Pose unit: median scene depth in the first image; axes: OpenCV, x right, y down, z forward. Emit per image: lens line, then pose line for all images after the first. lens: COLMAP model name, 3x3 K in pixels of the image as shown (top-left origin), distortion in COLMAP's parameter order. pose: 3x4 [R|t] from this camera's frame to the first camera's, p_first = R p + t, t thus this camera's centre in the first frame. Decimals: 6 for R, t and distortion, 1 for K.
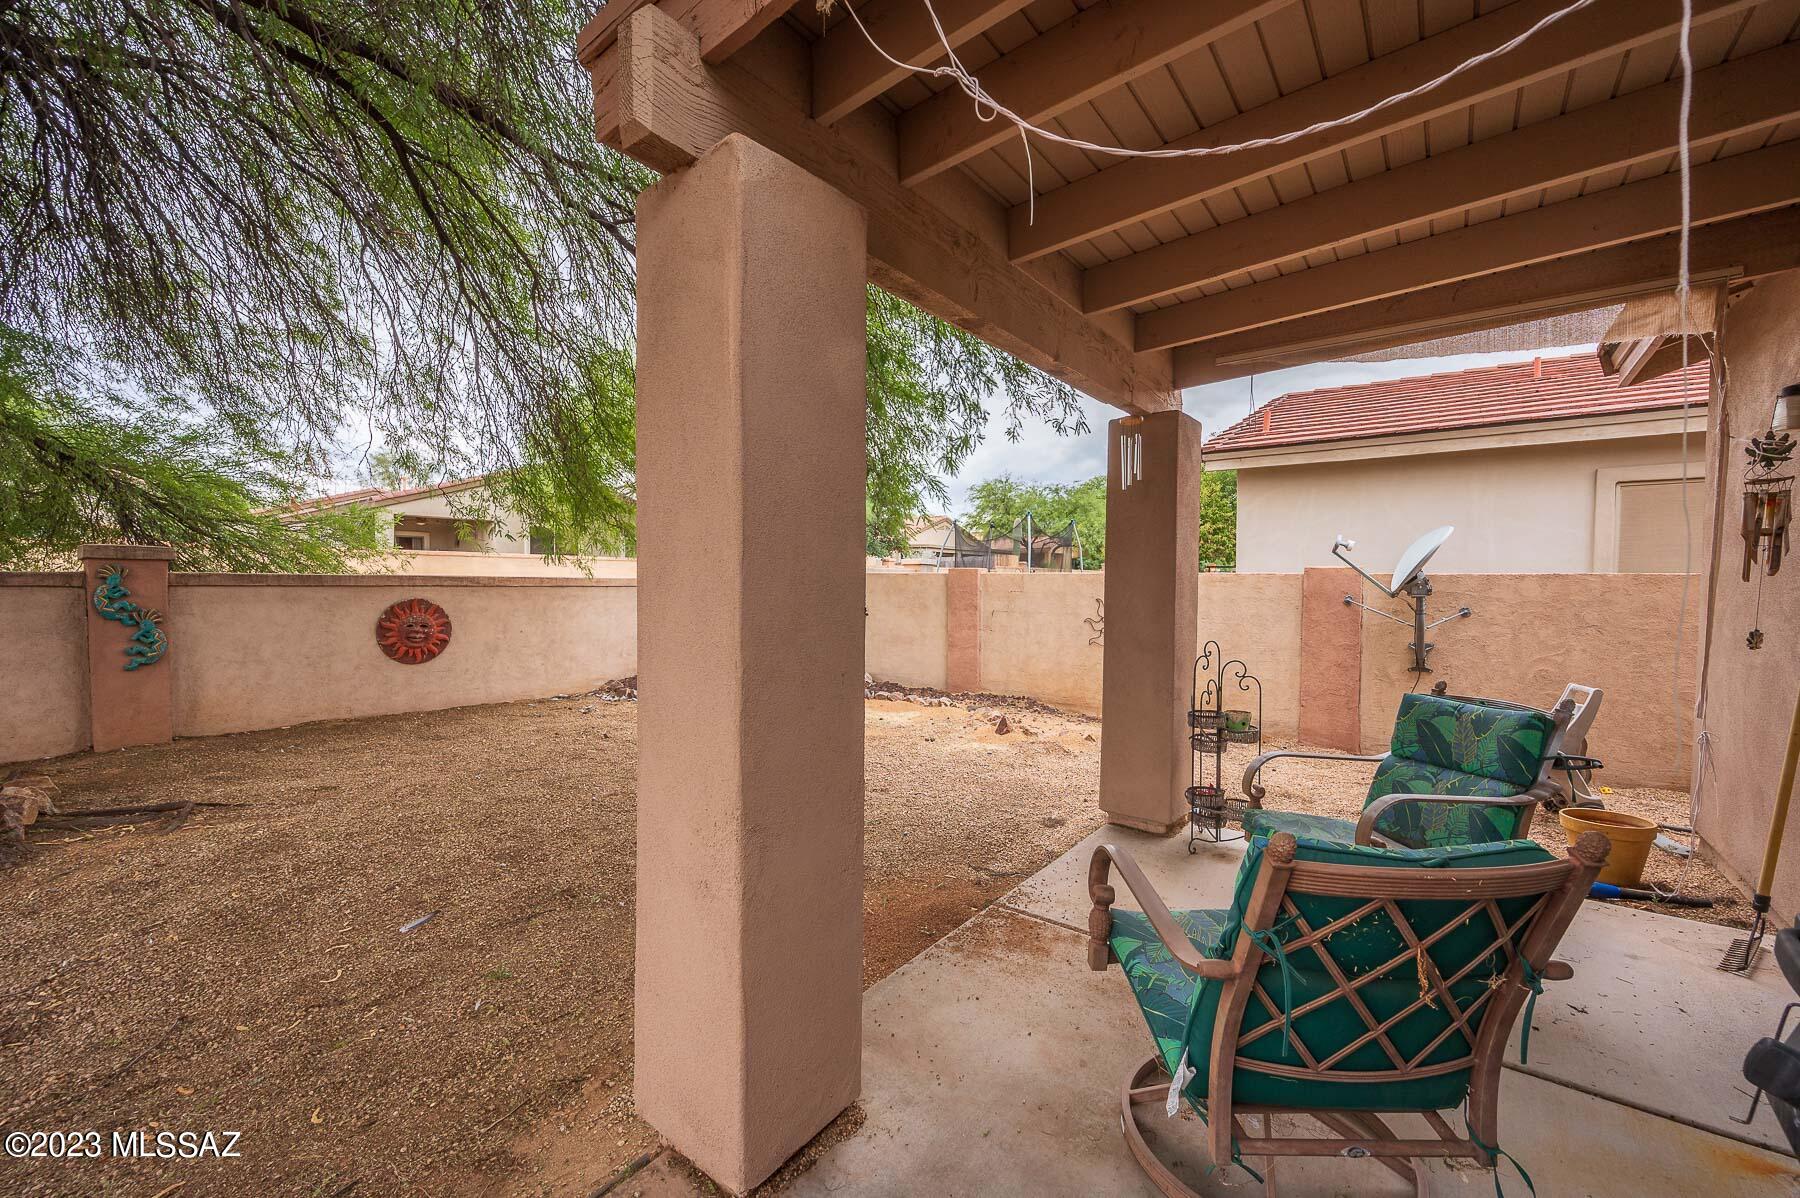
lens RADIAL K [[703.4, 0, 906.8], [0, 703.4, 603.7], [0, 0, 1]] dist [-0.000313, -0.000061]
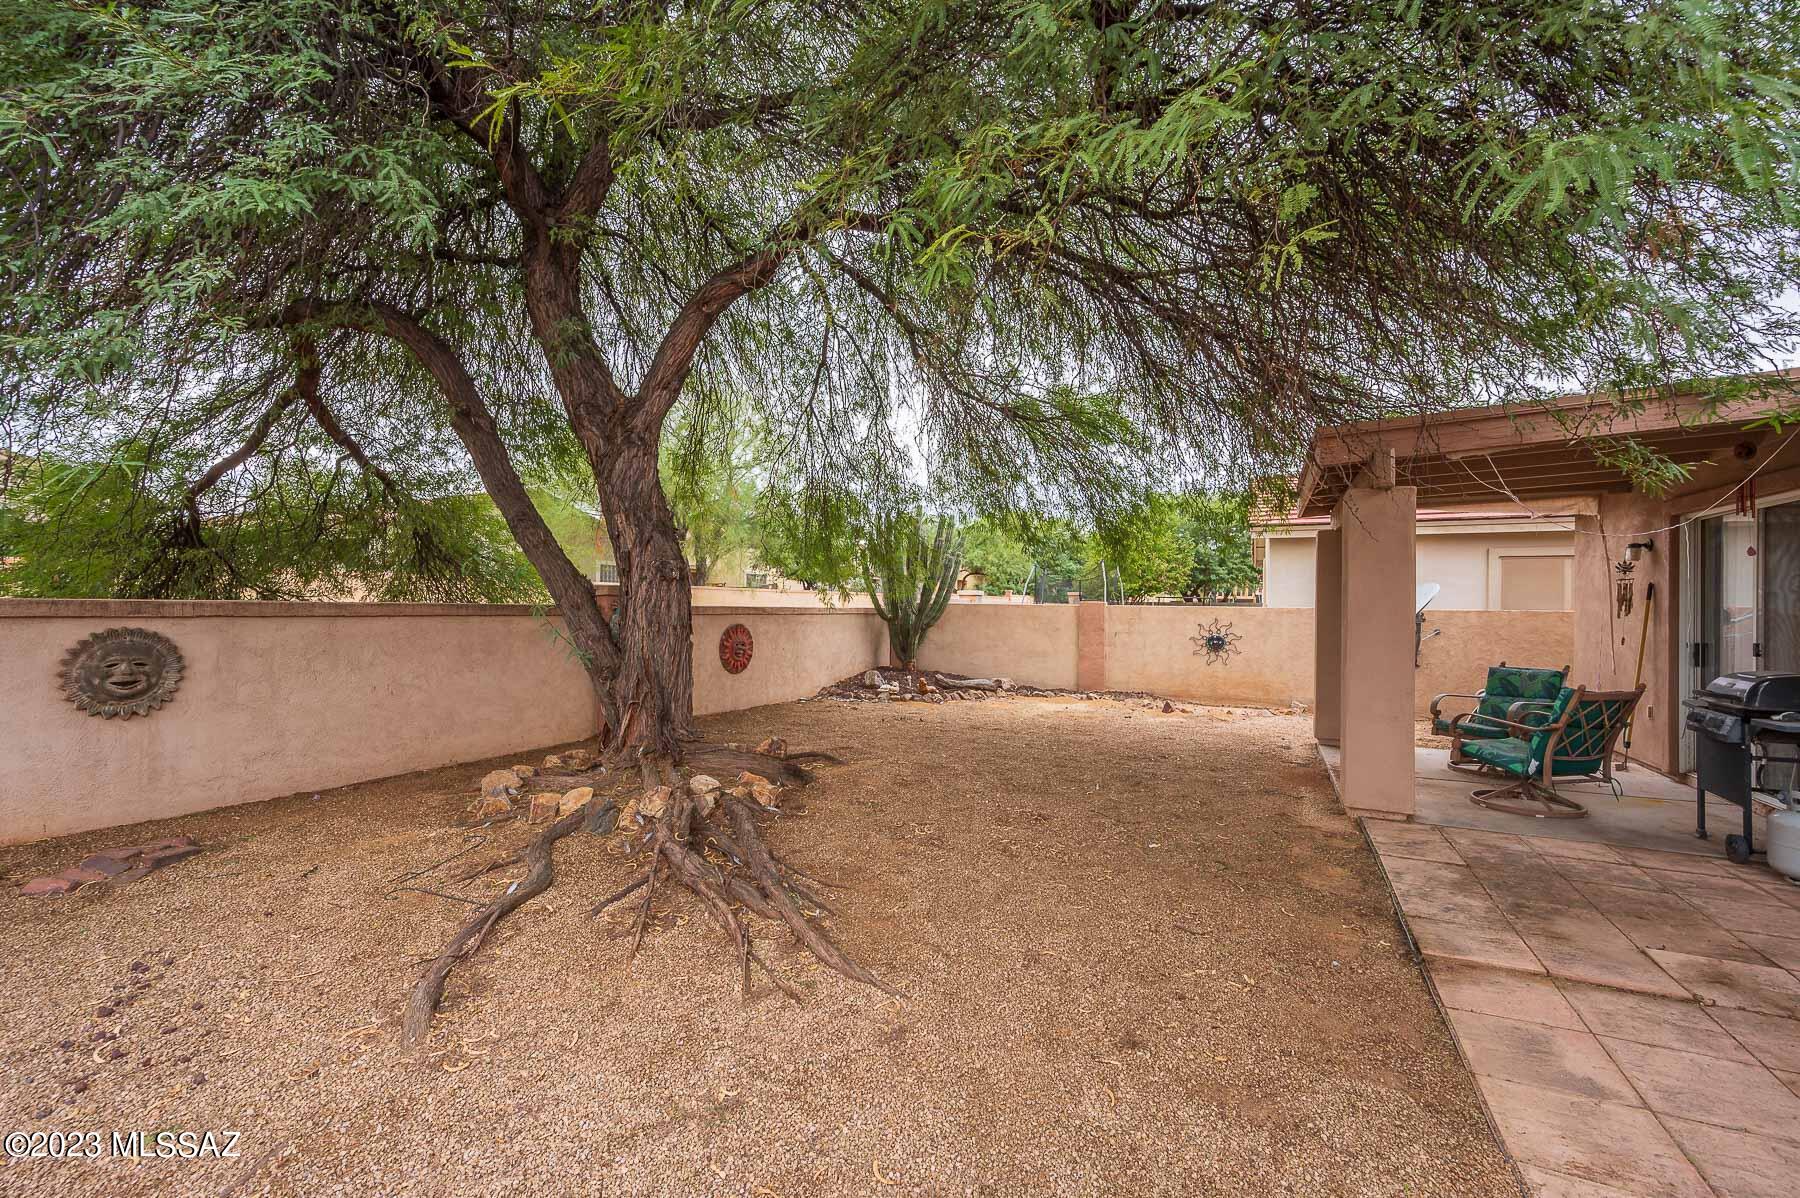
lens RADIAL K [[703.4, 0, 906.8], [0, 703.4, 603.7], [0, 0, 1]] dist [-0.000313, -0.000061]
pose [[0.981366, 0.004811, 0.192085, -0.712956], [0.001449, 0.999473, -0.032434, -0.002401], [-0.192140, 0.032108, 0.980842, -0.392605]]
